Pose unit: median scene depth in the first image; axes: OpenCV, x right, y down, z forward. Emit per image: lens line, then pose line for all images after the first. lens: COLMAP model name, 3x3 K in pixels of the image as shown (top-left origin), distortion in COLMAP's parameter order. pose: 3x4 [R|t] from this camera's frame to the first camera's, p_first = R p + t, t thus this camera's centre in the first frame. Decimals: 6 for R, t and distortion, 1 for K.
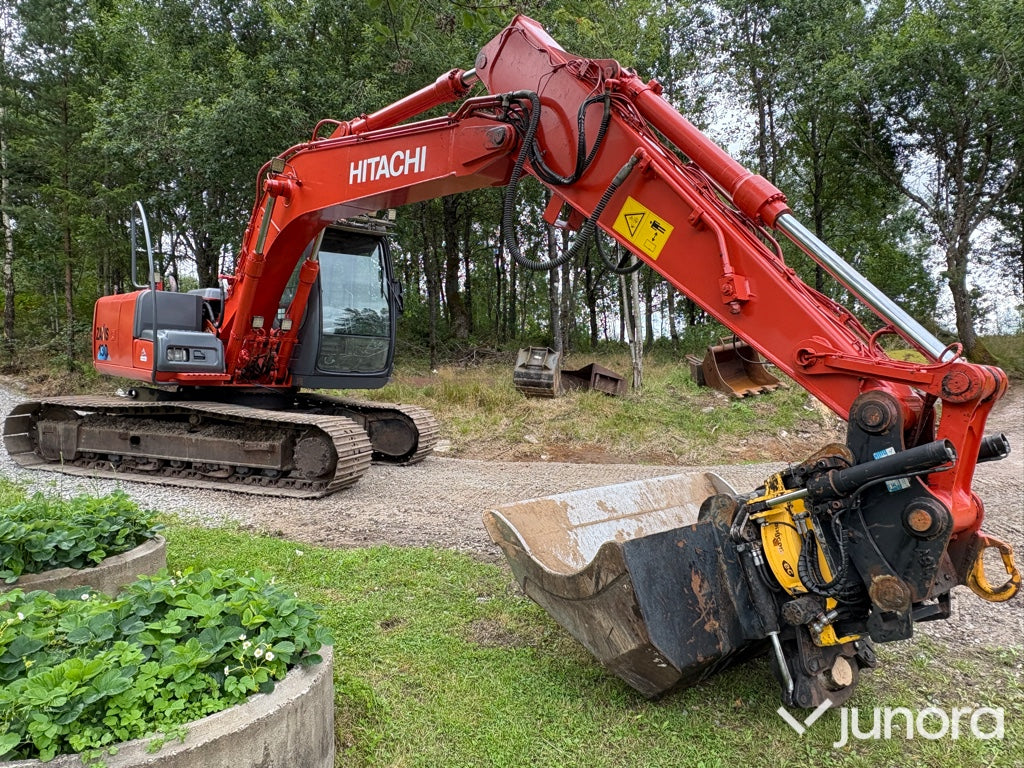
lens RADIAL K [[694.3, 0, 521.0], [0, 694.3, 380.9], [0, 0, 1]] dist [0.000449, -0.001237]
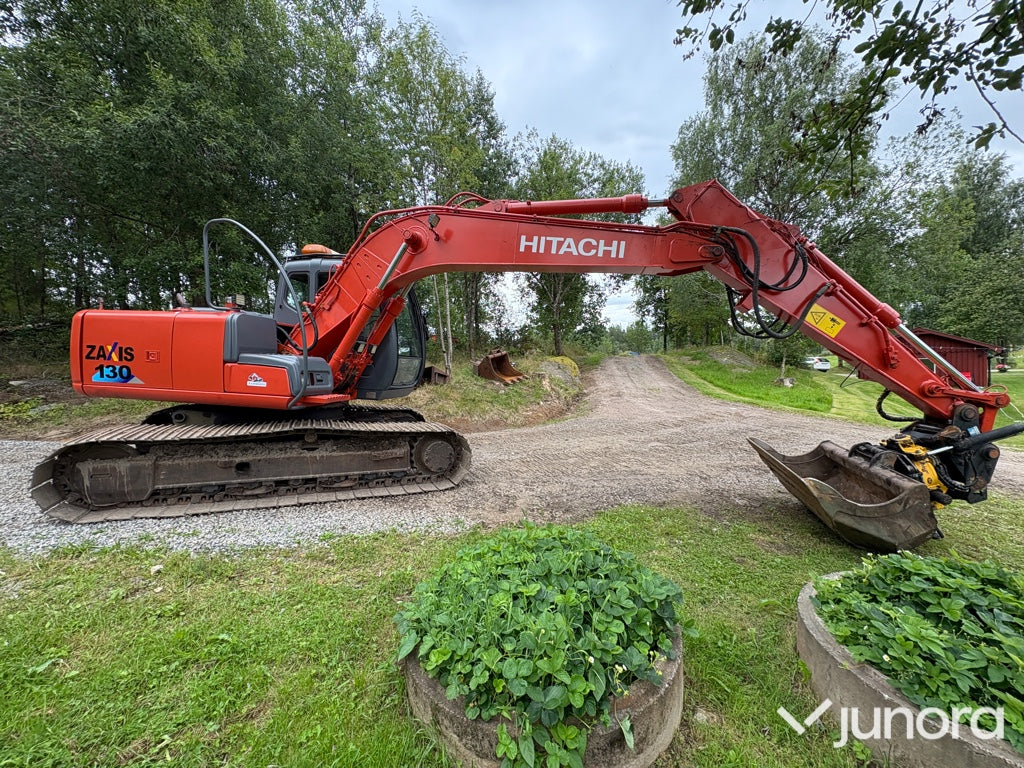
lens RADIAL K [[405.6, 0, 509.8], [0, 405.6, 381.4], [0, 0, 1]] dist [0.000136, -0.000137]
pose [[0.785136, -0.039807, 0.618042, -0.636303], [0.014783, 0.998852, 0.045555, -0.058207], [-0.619146, -0.026630, 0.784824, 0.331467]]
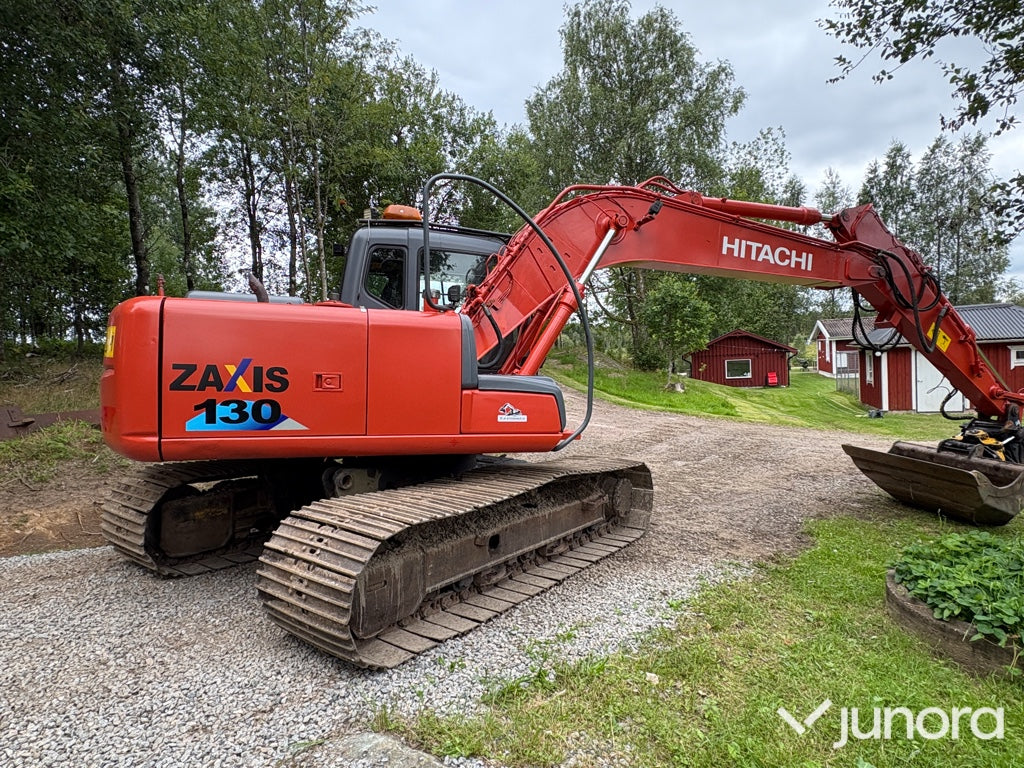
lens RADIAL K [[563.2, 0, 512.0], [0, 563.2, 384.0], [0, 0, 1]] dist [0.003143, 0.000103]
pose [[0.397921, -0.048324, 0.916146, -1.086012], [0.024935, 0.998813, 0.041854, -0.092329], [-0.917081, 0.006190, 0.398654, 0.799046]]
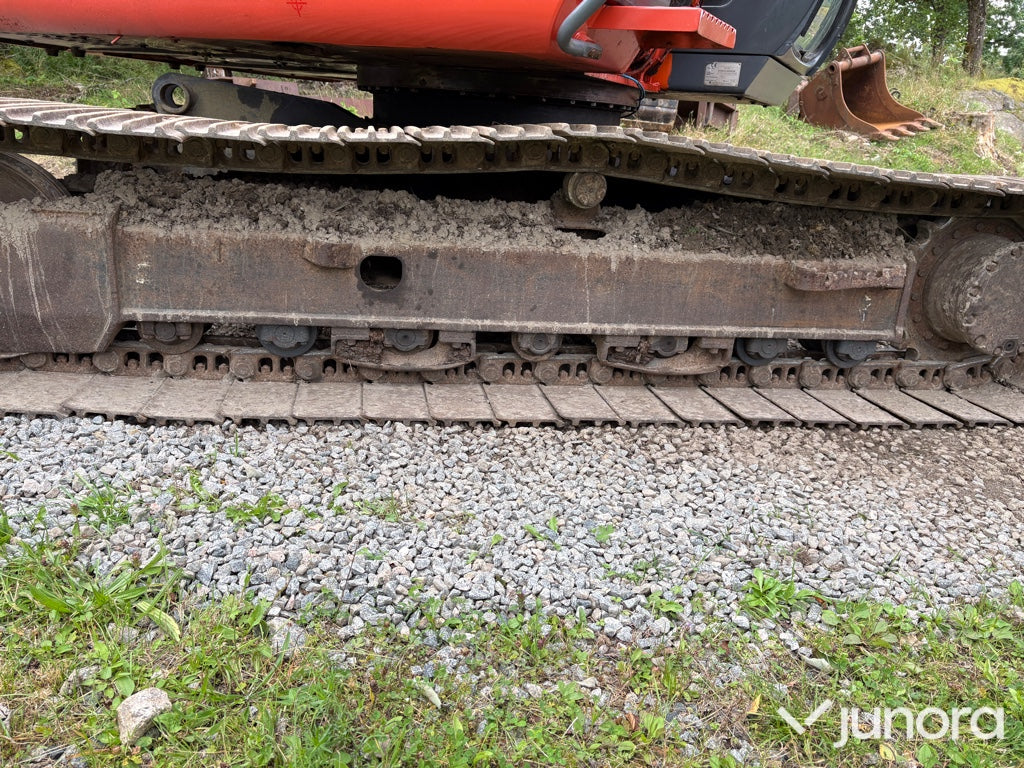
lens RADIAL K [[772.3, 0, 512.0], [0, 772.3, 384.0], [0, 0, 1]] dist [0.027416, -0.002885]
pose [[0.926255, -0.104719, 0.362056, -0.651845], [-0.015038, 0.949593, 0.313126, 0.032258], [-0.376596, -0.295479, 0.877990, 0.726535]]
